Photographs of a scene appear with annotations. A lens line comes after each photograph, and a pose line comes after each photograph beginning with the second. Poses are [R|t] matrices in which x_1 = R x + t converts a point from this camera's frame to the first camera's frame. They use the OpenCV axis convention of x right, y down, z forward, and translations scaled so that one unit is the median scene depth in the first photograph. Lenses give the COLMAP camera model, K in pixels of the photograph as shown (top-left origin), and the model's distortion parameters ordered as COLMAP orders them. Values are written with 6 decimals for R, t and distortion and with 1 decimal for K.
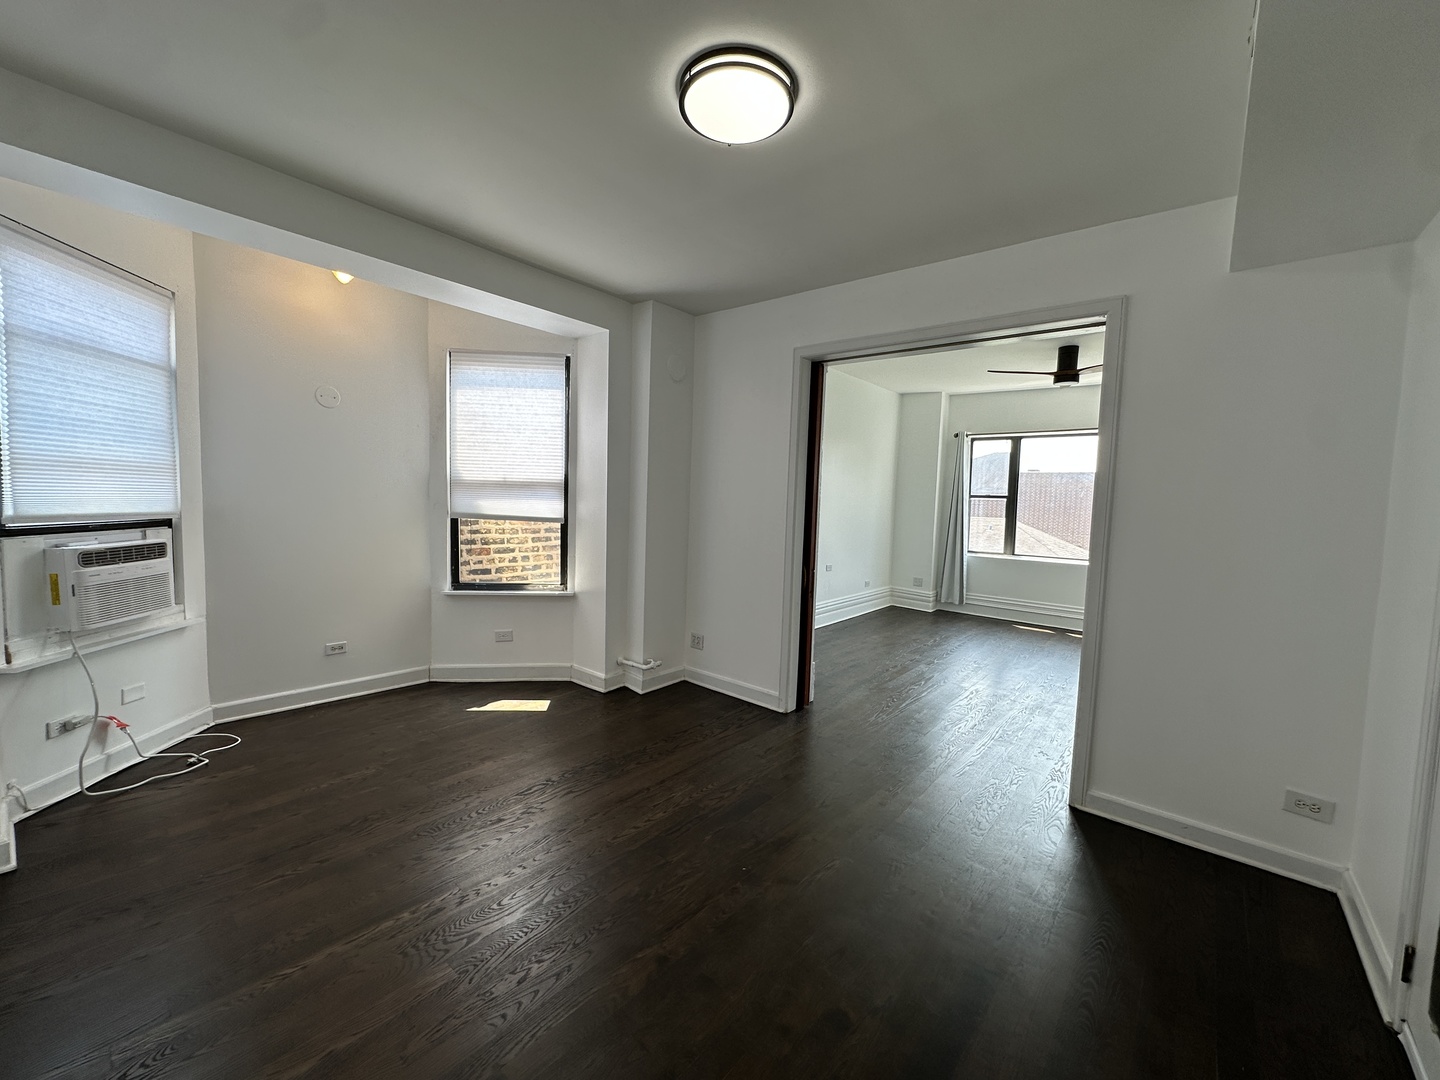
lens RADIAL K [[573.9, 0, 720.0], [0, 573.9, 540.0], [0, 0, 1]] dist [-0.004293, 0.000538]
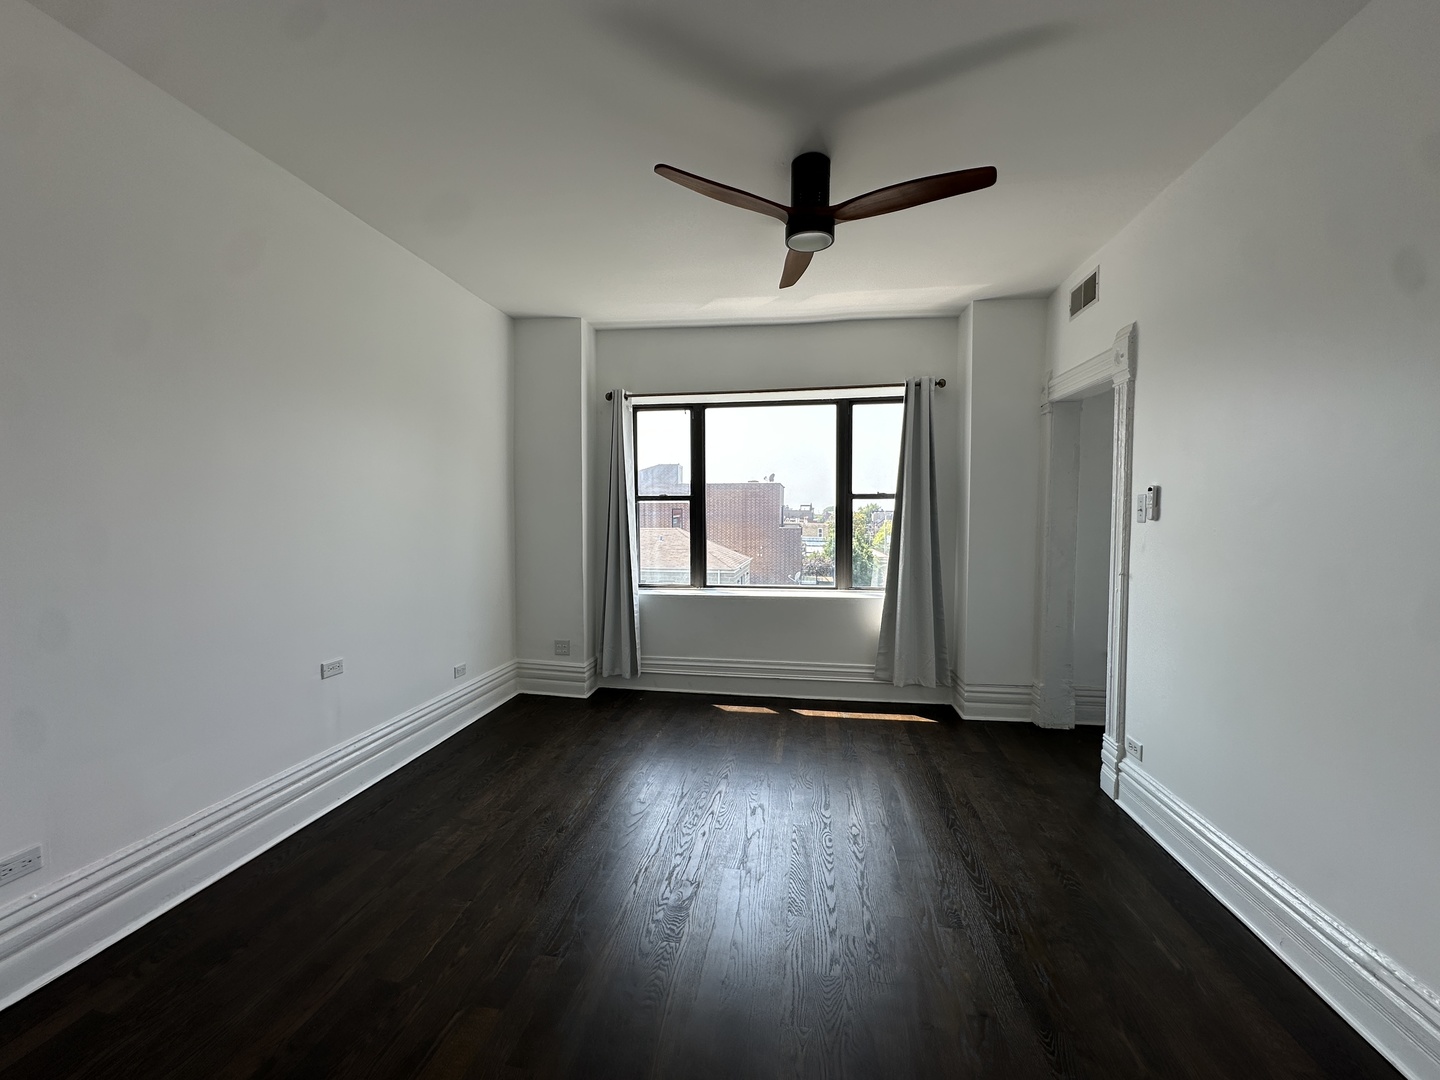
lens RADIAL K [[573.9, 0, 720.0], [0, 573.9, 540.0], [0, 0, 1]] dist [-0.004293, 0.000538]
pose [[0.854457, -0.050663, 0.517045, 0.217925], [0.063796, 0.997934, -0.007646, -0.023119], [-0.515589, 0.039519, 0.855924, 0.488133]]
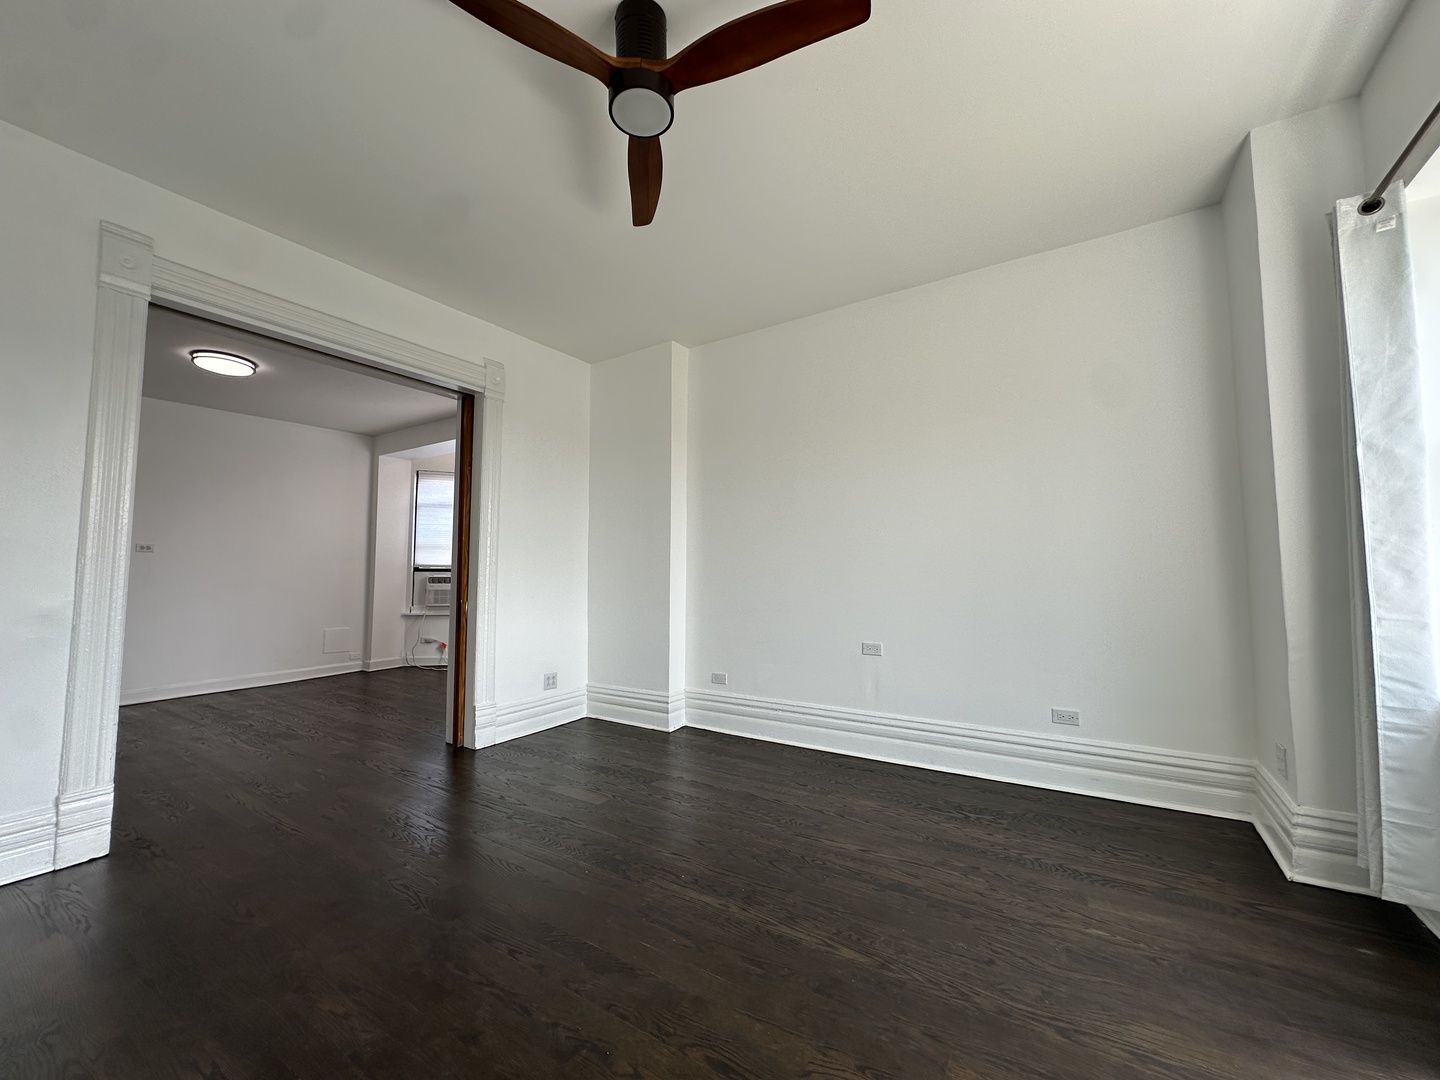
lens RADIAL K [[576.3, 0, 721.1], [0, 576.3, 545.4], [0, 0, 1]] dist [-0.000814, 0.000241]
pose [[0.122707, -0.090712, -0.988289, 0.703598], [-0.072110, 0.992367, -0.100040, 0.016387], [0.989820, 0.083541, 0.115229, 0.780090]]
